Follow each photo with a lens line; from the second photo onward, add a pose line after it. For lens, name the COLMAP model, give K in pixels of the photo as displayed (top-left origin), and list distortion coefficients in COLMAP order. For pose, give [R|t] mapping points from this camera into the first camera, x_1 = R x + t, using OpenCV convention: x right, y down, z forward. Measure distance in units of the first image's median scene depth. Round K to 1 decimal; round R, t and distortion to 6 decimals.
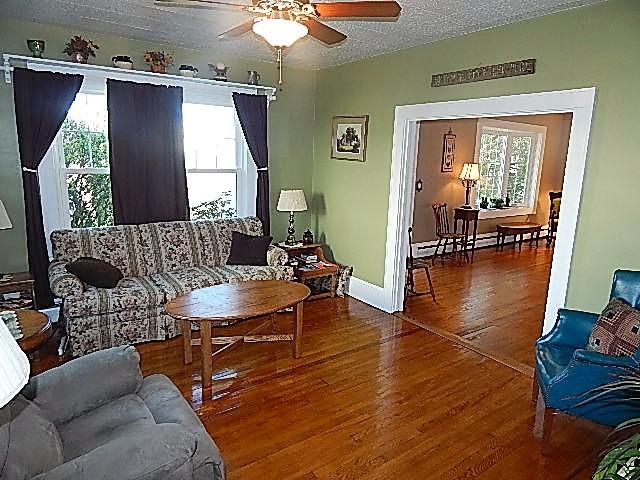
lens RADIAL K [[431.1, 0, 320.0], [0, 431.1, 240.0], [0, 0, 1]] dist [0.035097, -0.002458]
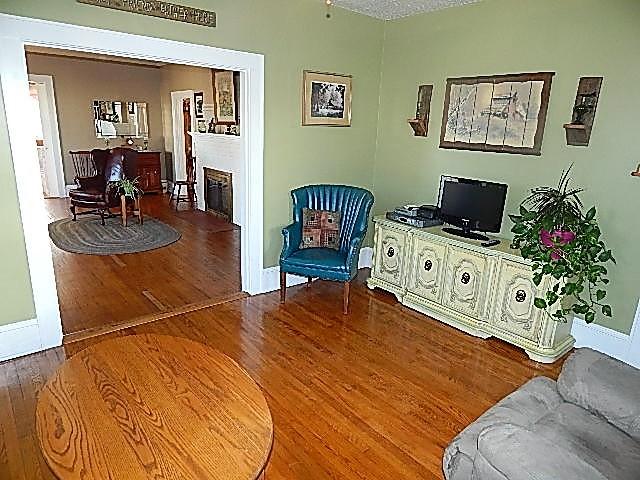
lens RADIAL K [[431.1, 0, 320.0], [0, 431.1, 240.0], [0, 0, 1]] dist [0.035097, -0.002458]
pose [[-0.075103, -0.286349, 0.955177, -0.753465], [0.153658, 0.943119, 0.294816, -0.189578], [-0.985266, 0.168913, -0.026832, 0.965166]]
